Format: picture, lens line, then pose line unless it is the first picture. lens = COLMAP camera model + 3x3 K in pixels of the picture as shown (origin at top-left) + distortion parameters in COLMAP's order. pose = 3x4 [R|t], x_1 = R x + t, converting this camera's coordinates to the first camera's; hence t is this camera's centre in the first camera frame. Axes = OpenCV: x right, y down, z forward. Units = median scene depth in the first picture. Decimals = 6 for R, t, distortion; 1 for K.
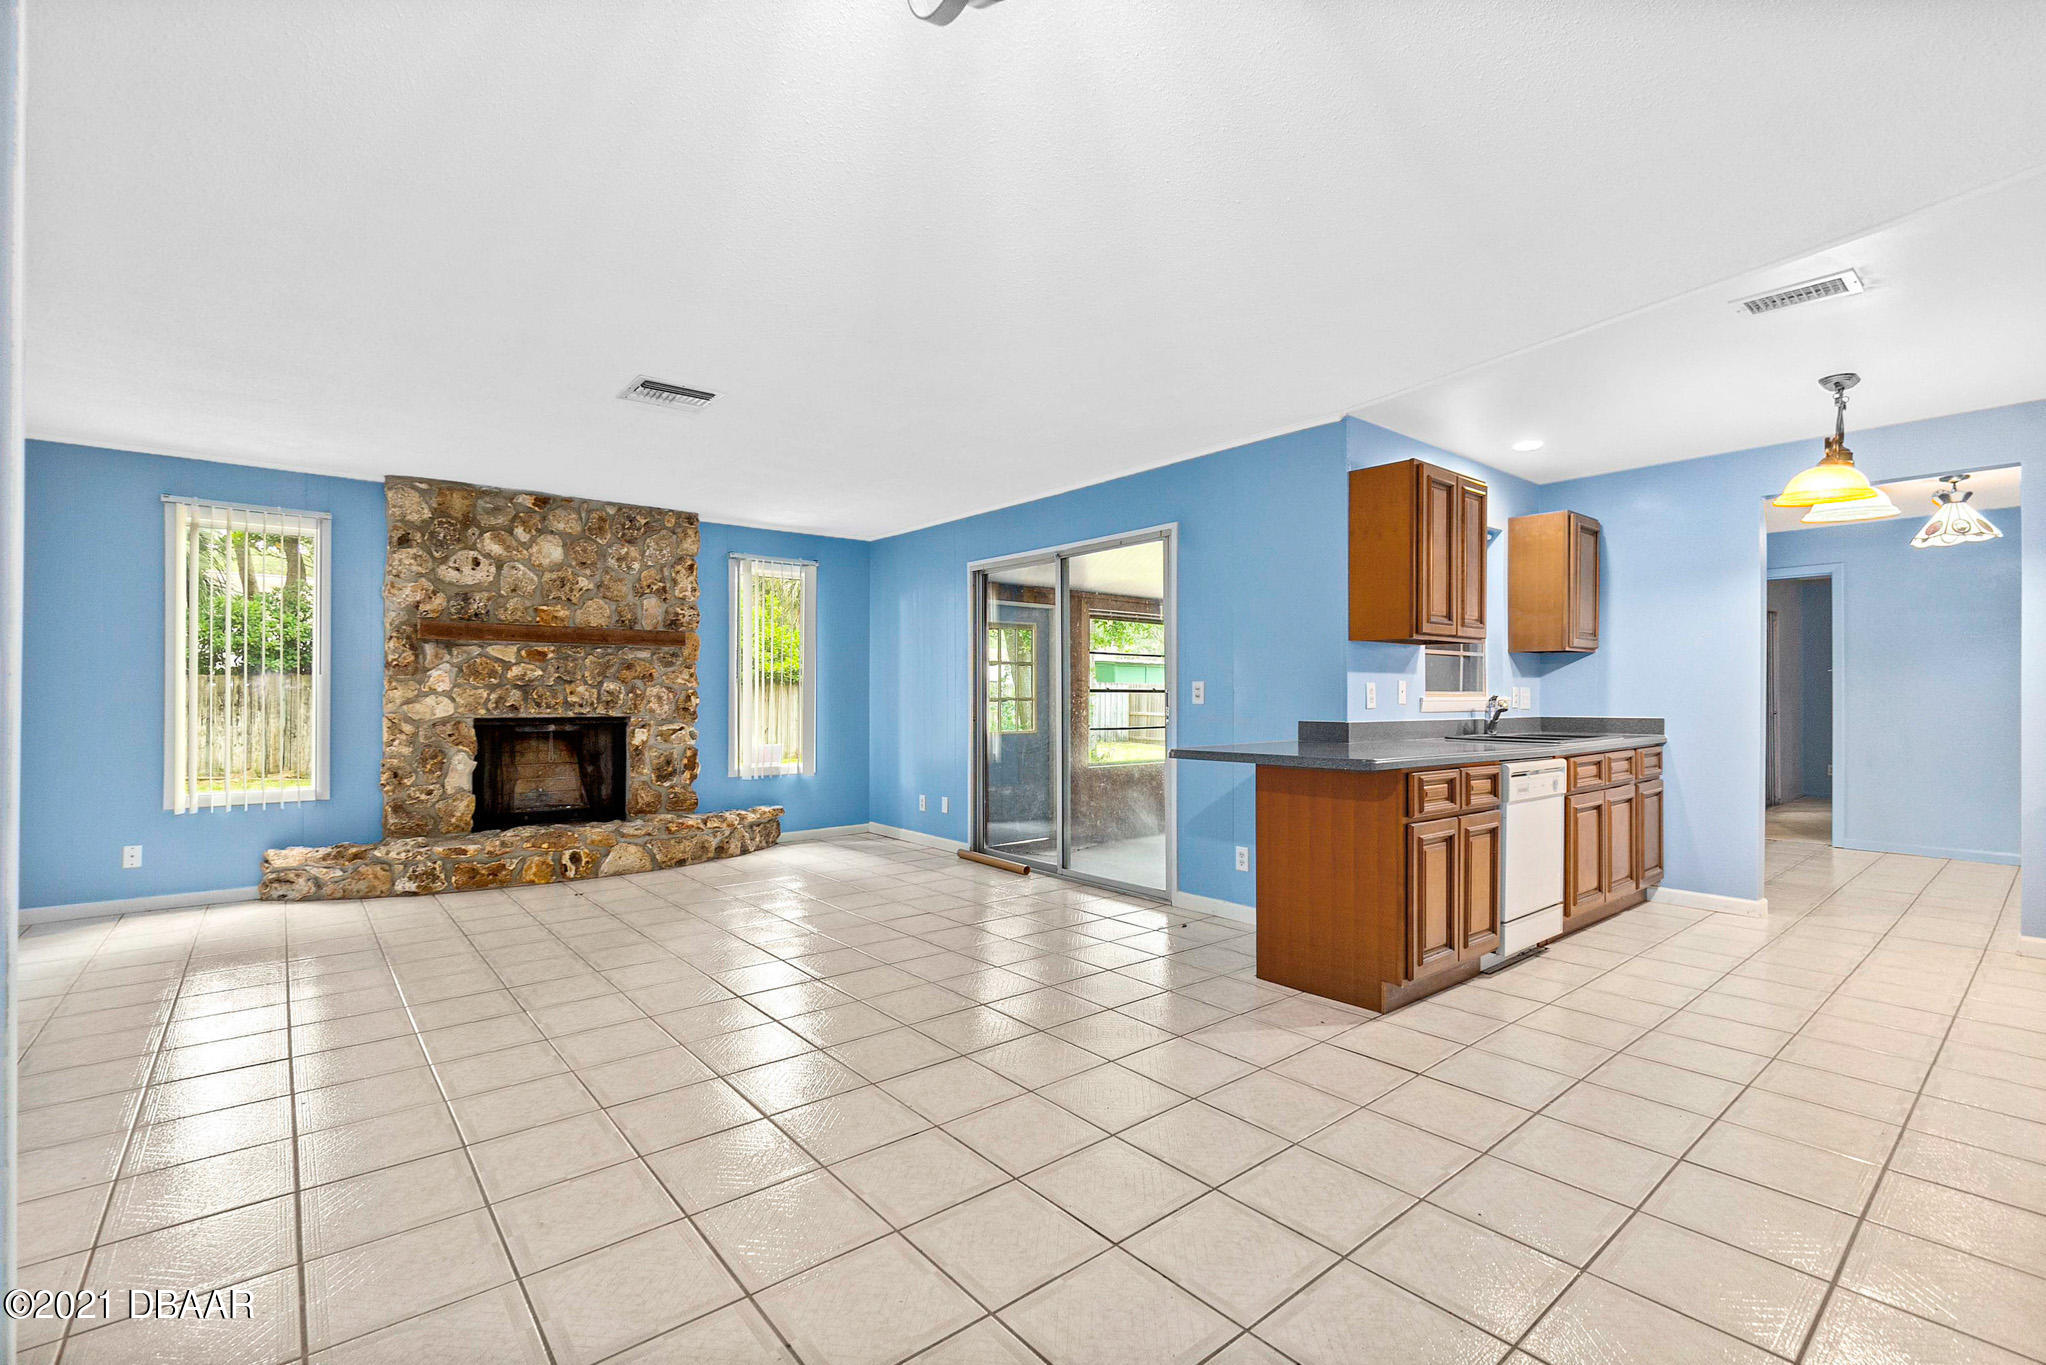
lens RADIAL K [[889.6, 0, 1022.2], [0, 889.6, 689.0], [0, 0, 1]] dist [-0.008925, 0.000408]
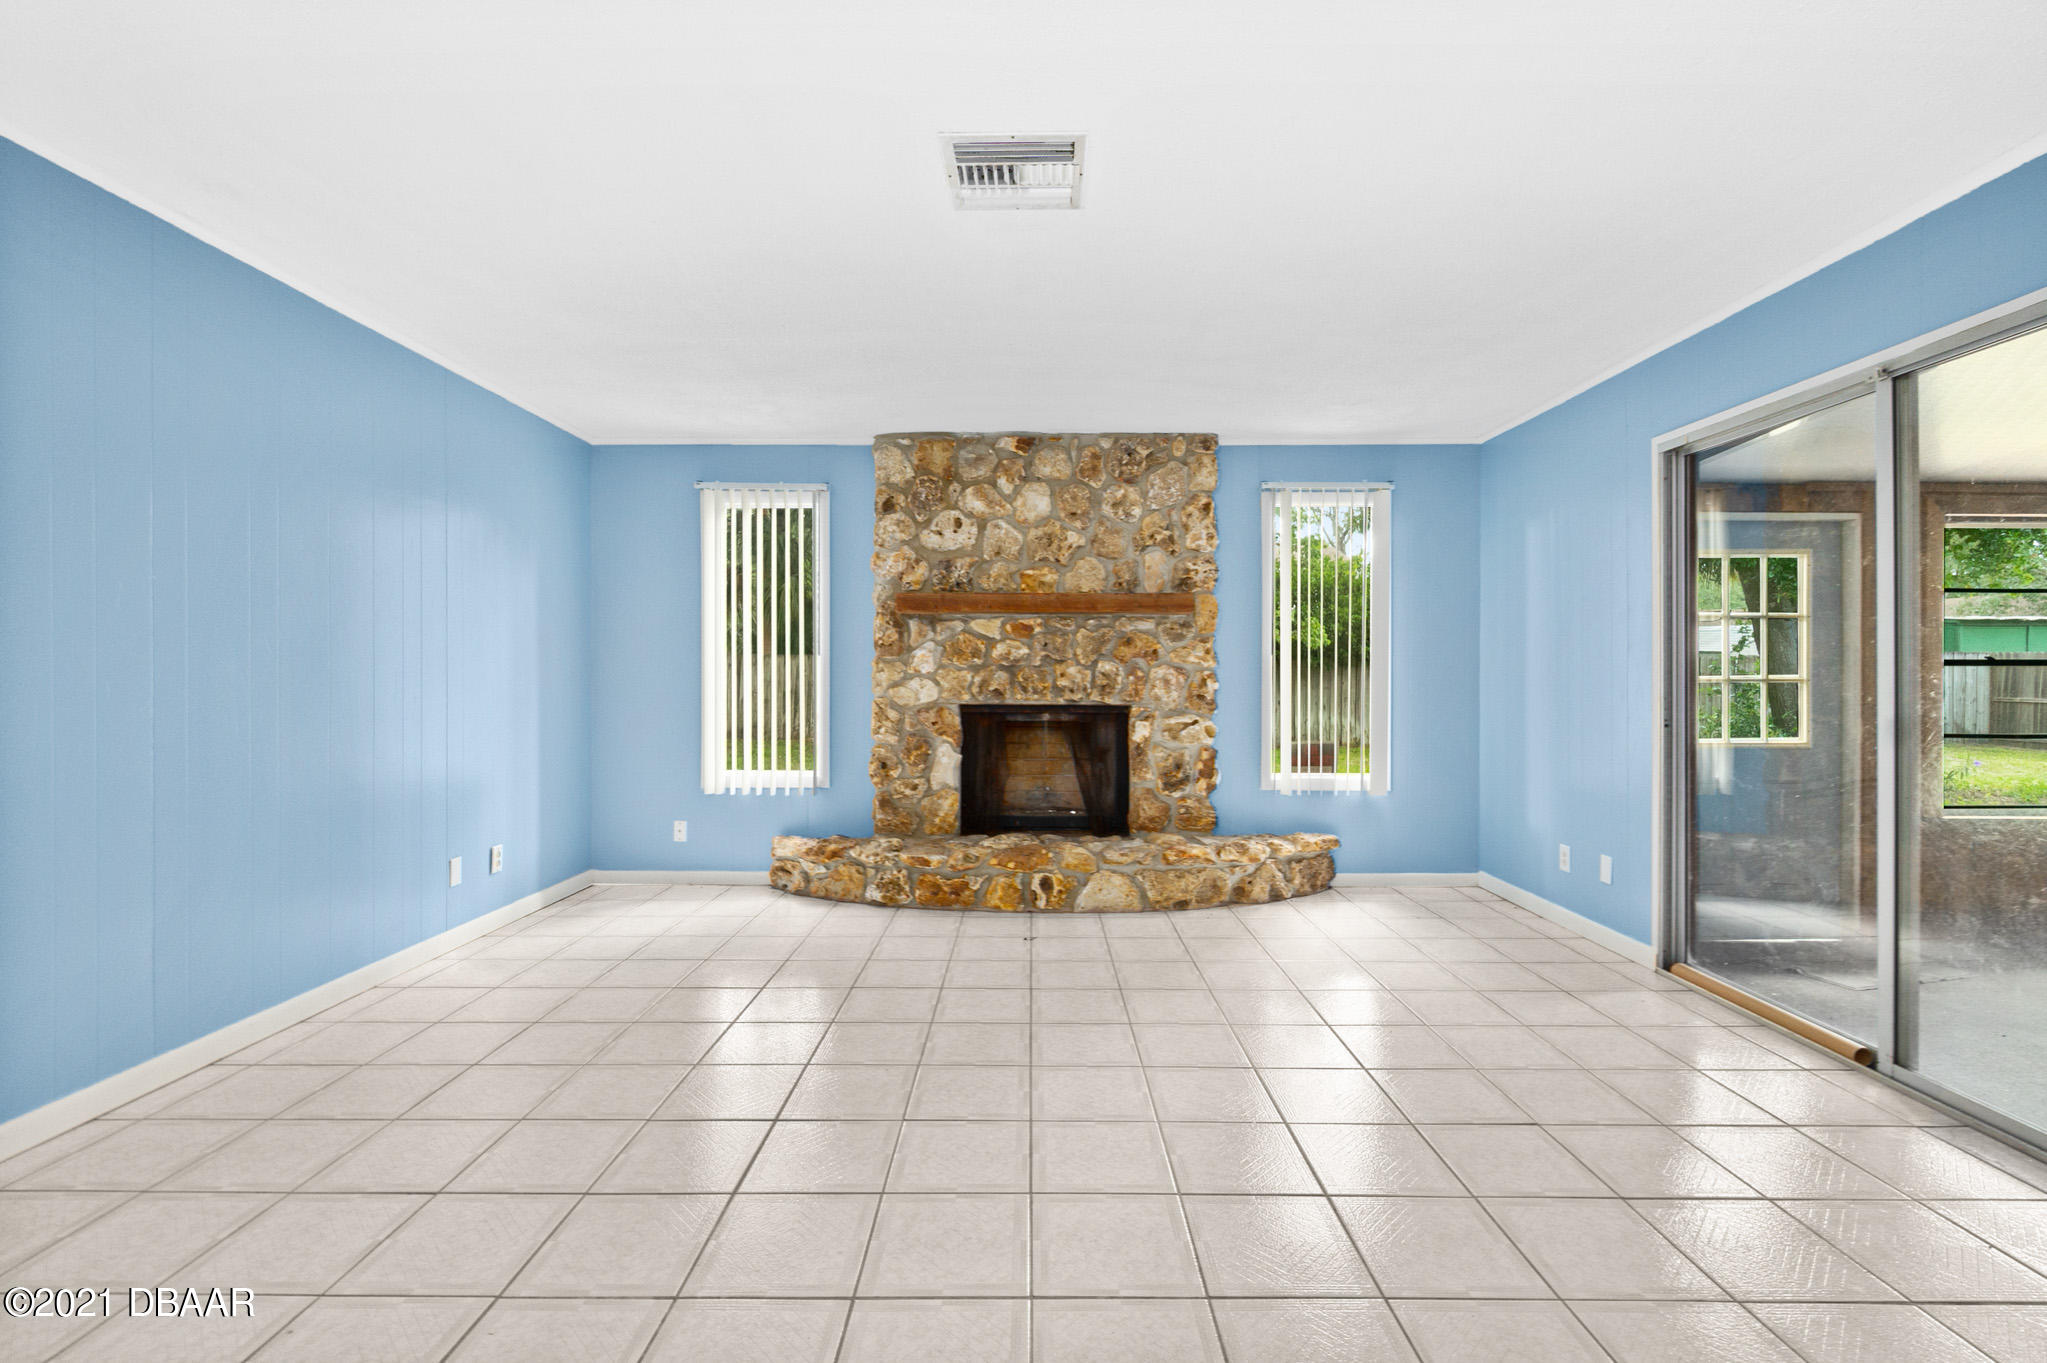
lens RADIAL K [[890.1, 0, 1035.9], [0, 890.1, 684.5], [0, 0, 1]] dist [-0.008925, 0.000408]
pose [[0.769063, 0.005804, -0.639147, -0.005828], [0.003125, 0.999913, 0.012840, 0.002562], [0.639166, -0.011872, 0.768977, 0.399797]]
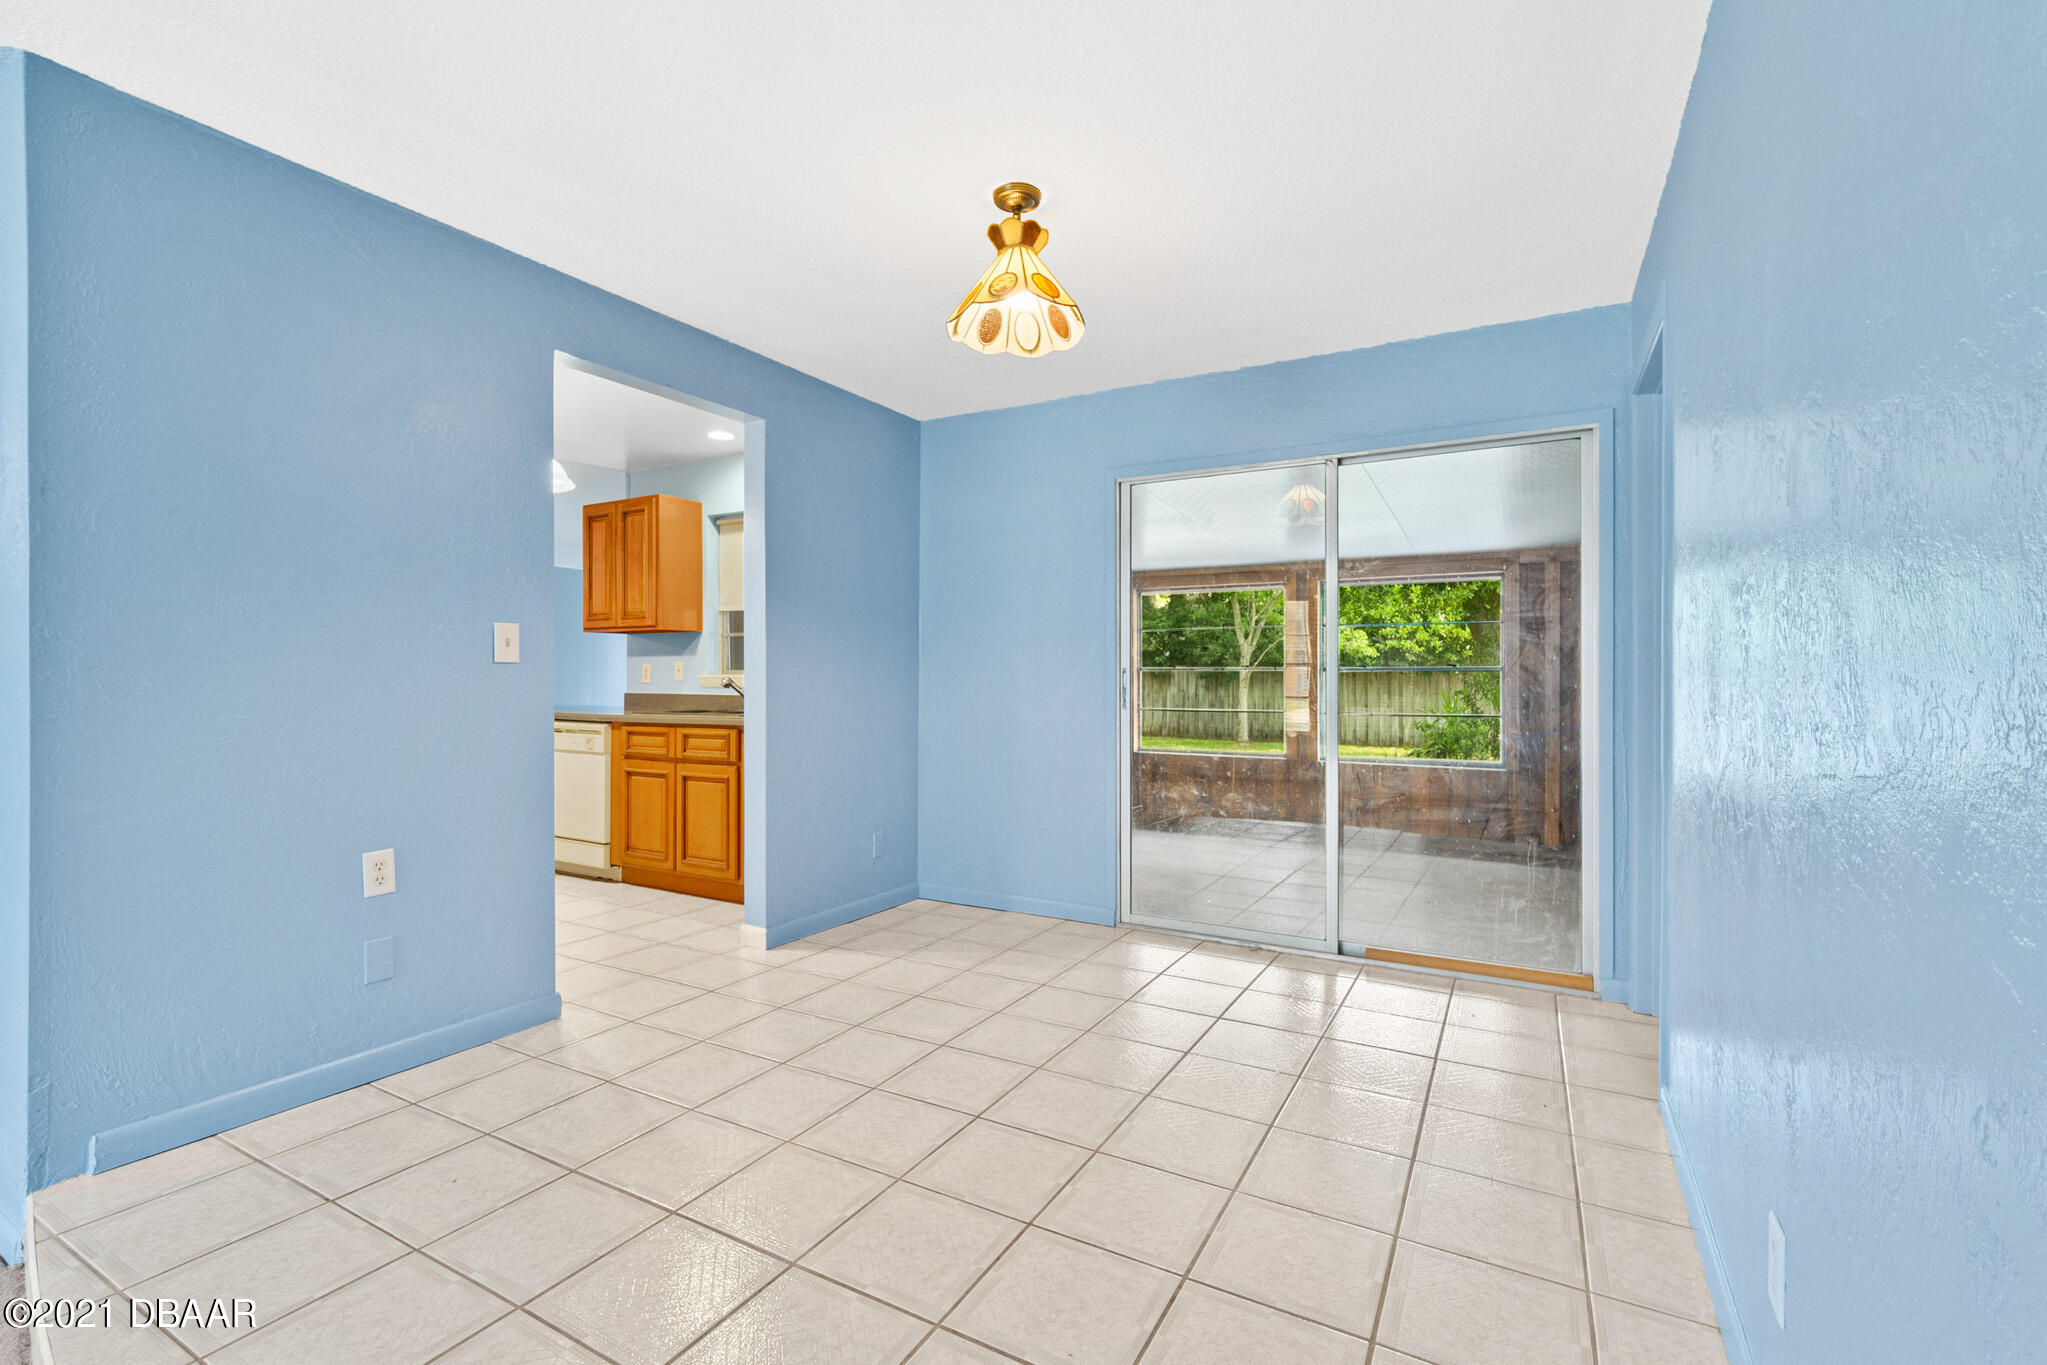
lens RADIAL K [[890.1, 0, 1027.7], [0, 890.1, 683.1], [0, 0, 1]] dist [-0.008925, 0.000408]
pose [[0.381408, 0.002621, -0.924403, 1.483327], [-0.000653, 0.999996, 0.002566, 0.014573], [0.924406, -0.000375, 0.381409, 0.818062]]
